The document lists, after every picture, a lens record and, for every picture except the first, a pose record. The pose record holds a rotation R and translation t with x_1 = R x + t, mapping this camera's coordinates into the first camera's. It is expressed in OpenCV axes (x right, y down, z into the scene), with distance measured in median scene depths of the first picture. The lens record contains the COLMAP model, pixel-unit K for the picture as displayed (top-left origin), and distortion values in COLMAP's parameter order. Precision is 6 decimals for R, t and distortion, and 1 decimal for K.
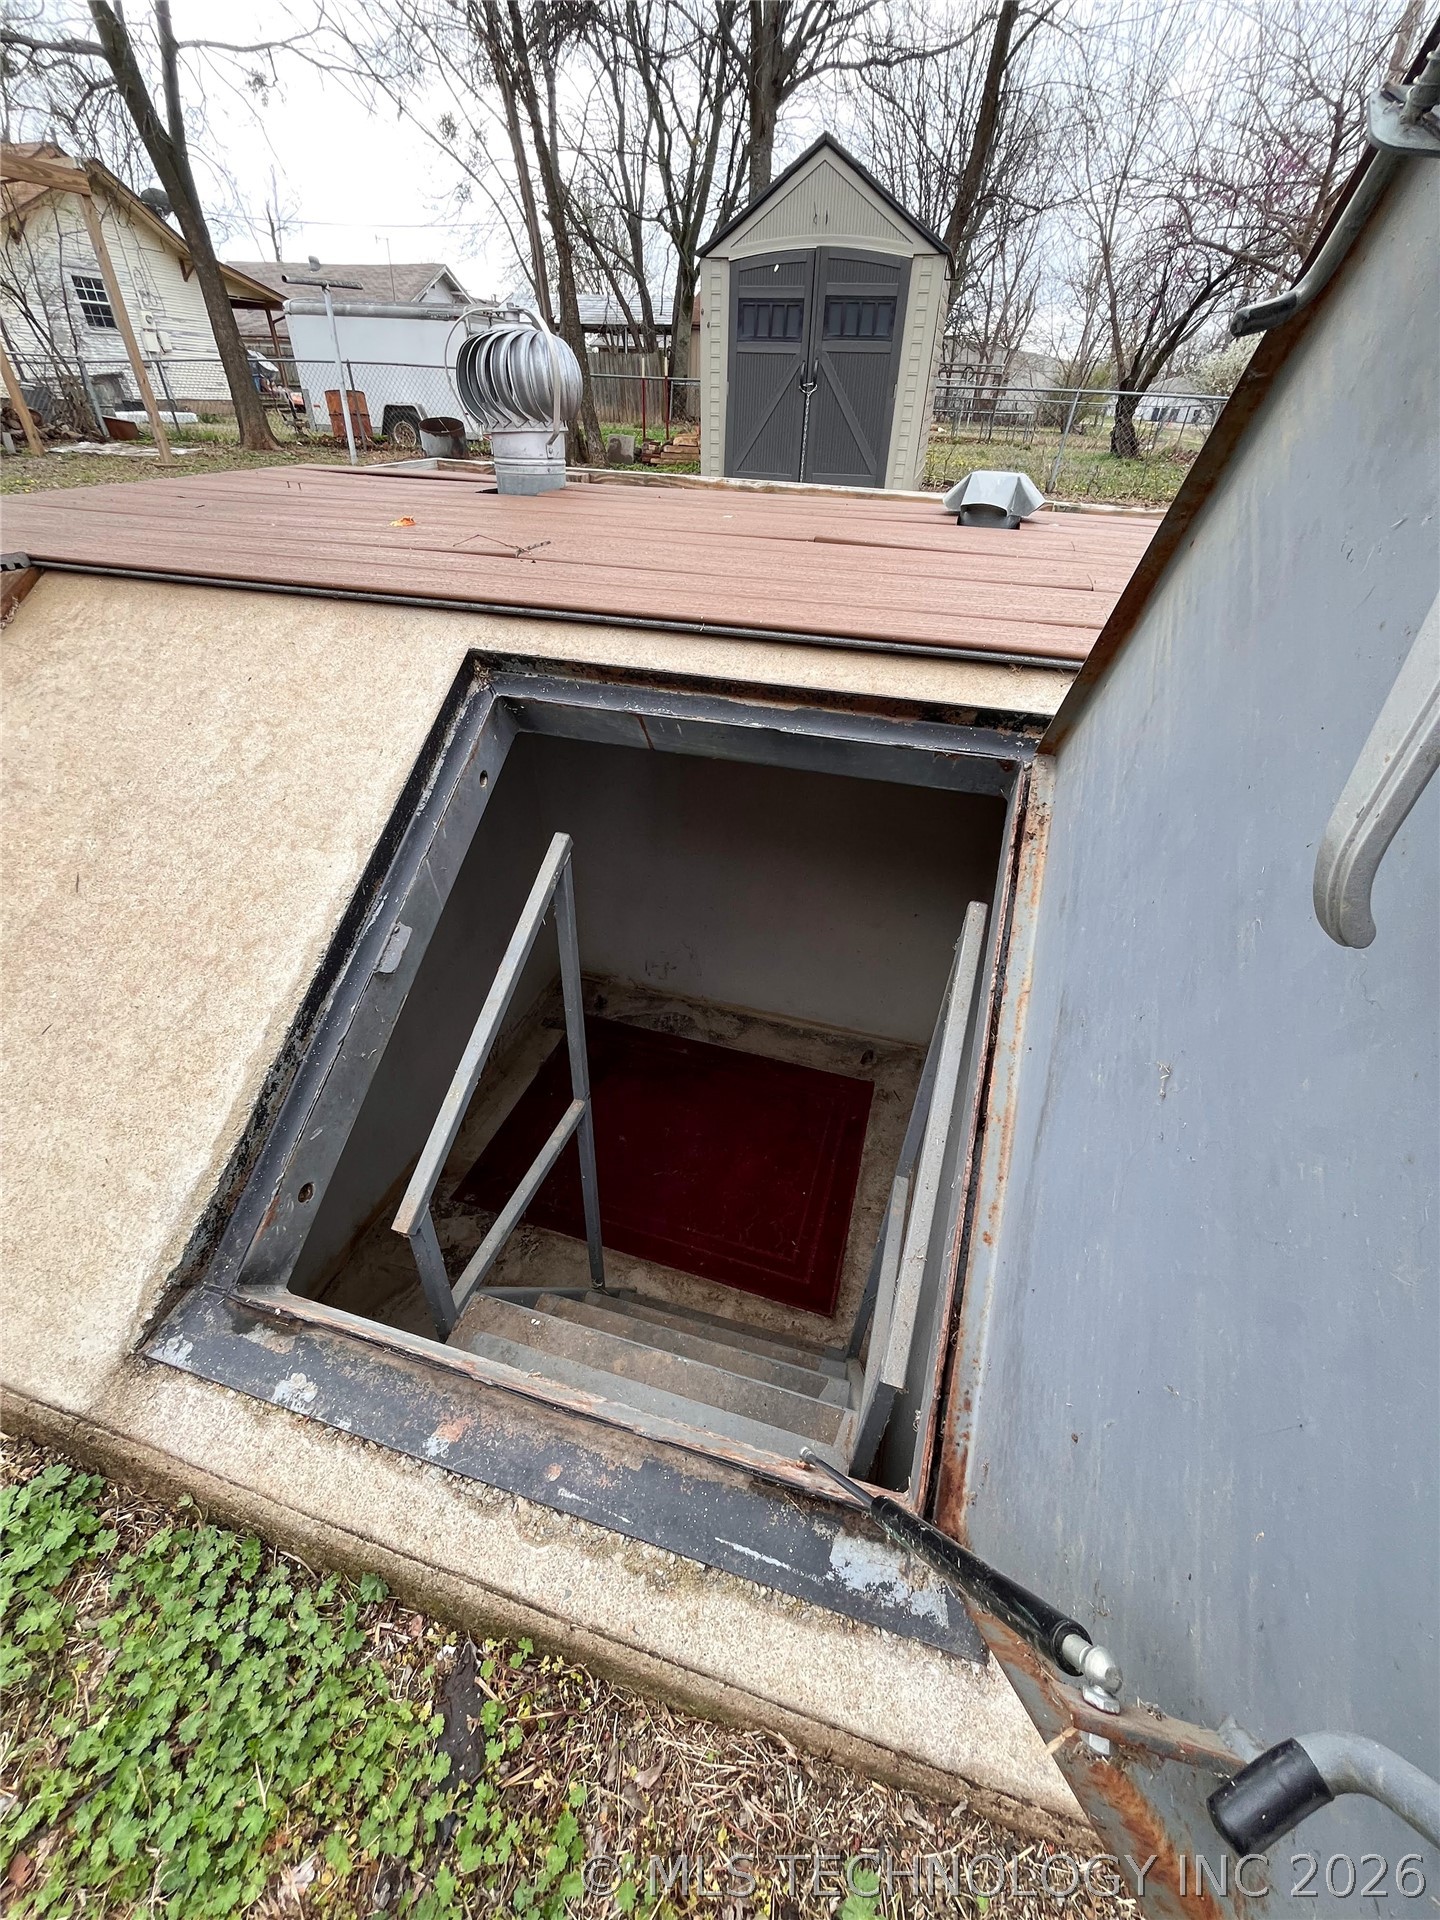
lens RADIAL K [[774.3, 0, 718.9], [0, 774.3, 953.0], [0, 0, 1]] dist [-0.002421, -0.000096]
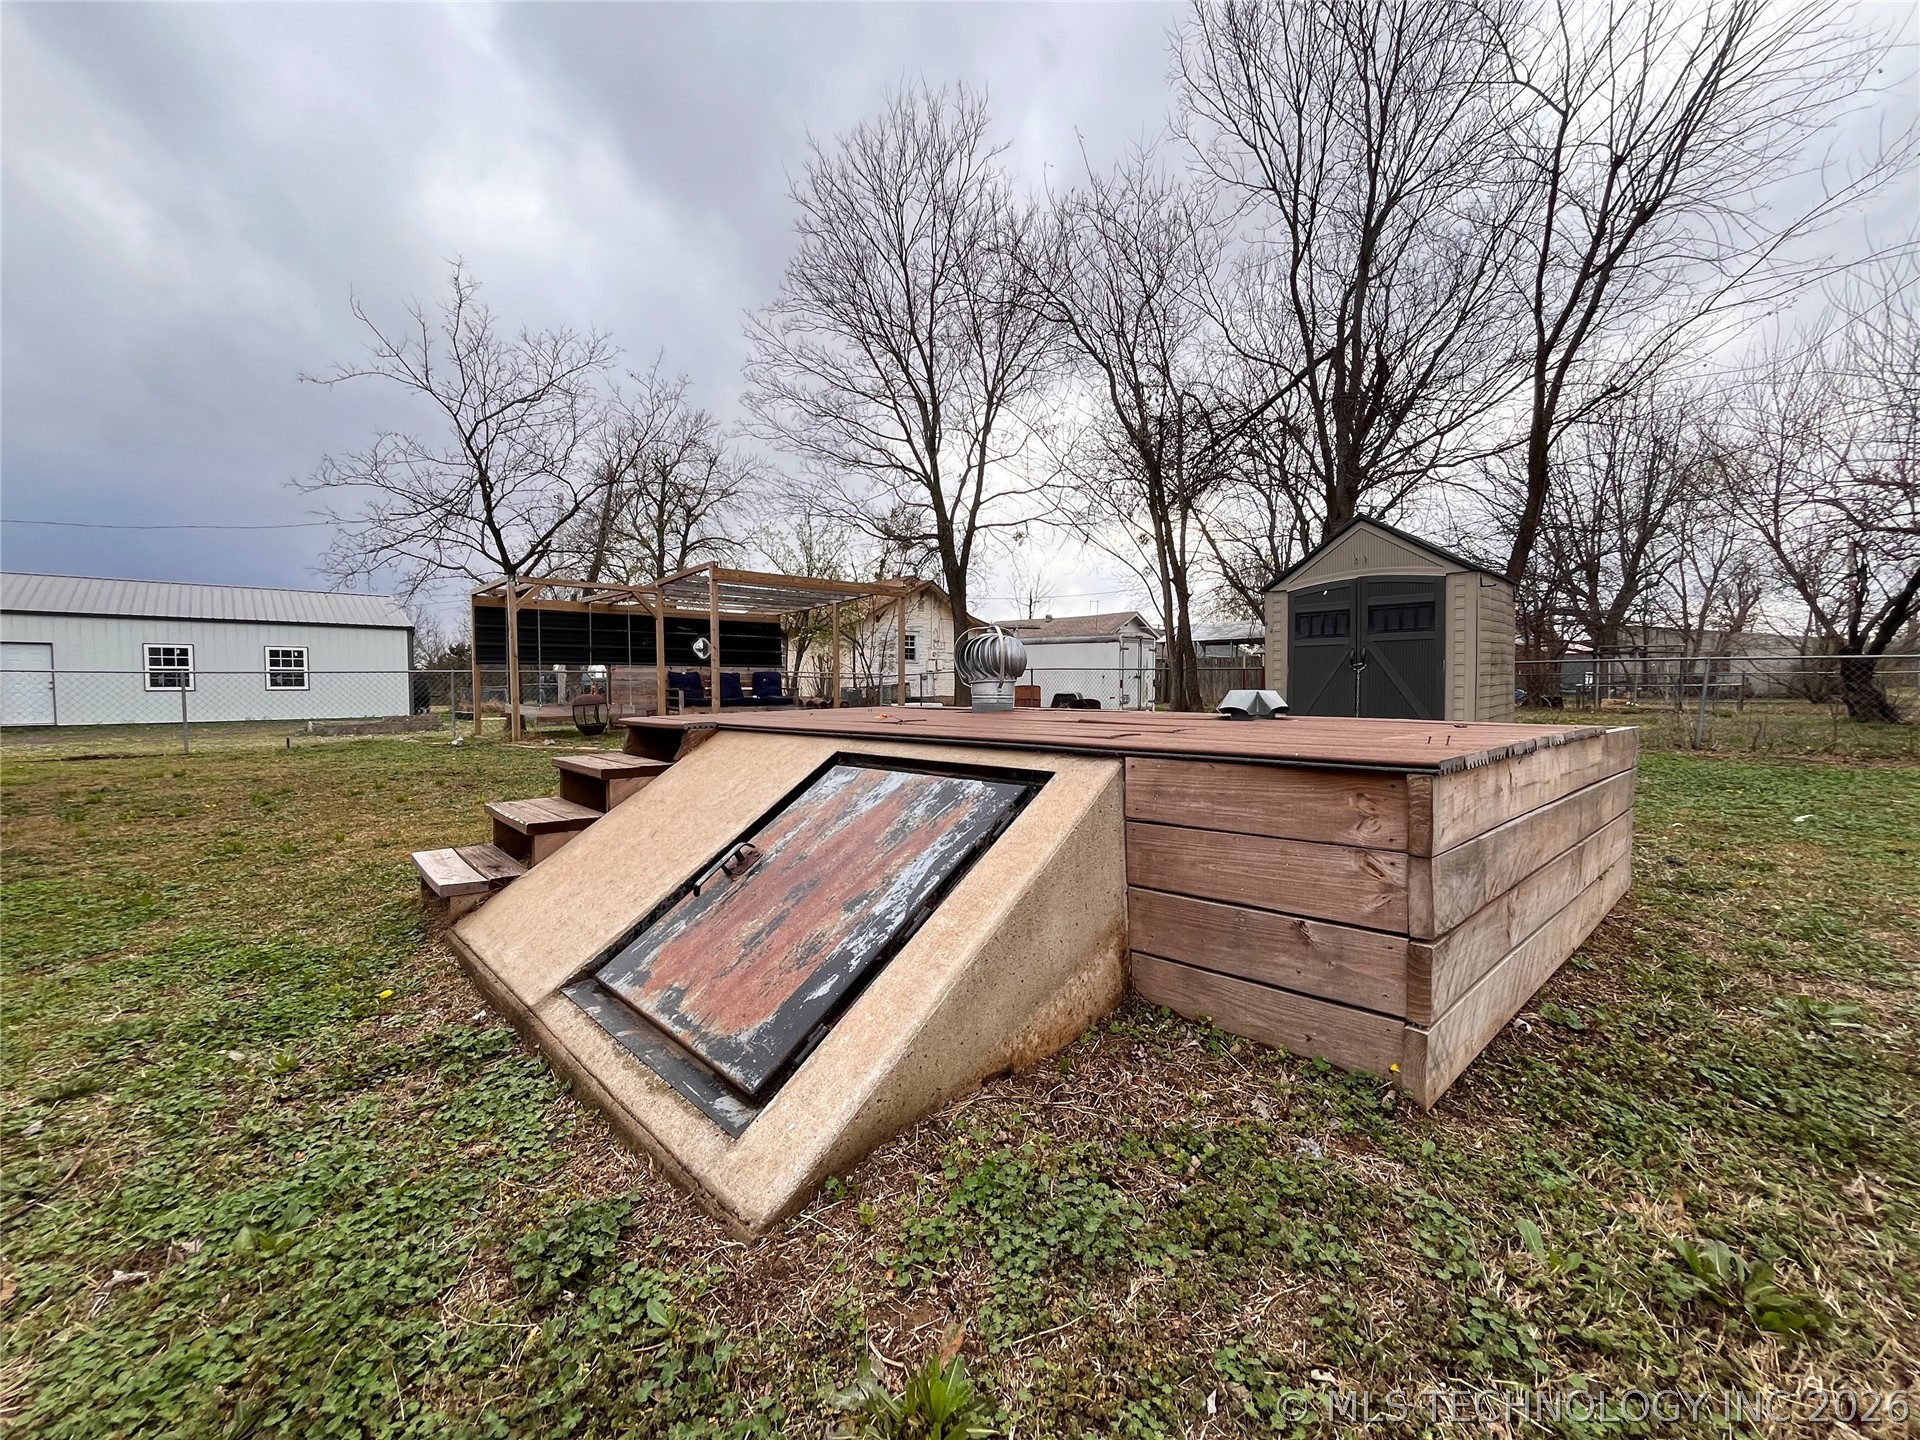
lens RADIAL K [[774.3, 0, 951.4], [0, 774.3, 721.1], [0, 0, 1]] dist [-0.002421, -0.000096]
pose [[0.866408, -0.011519, -0.499203, 0.114463], [-0.267034, 0.834079, -0.482706, 0.053189], [0.421935, 0.551525, 0.719577, -0.048351]]
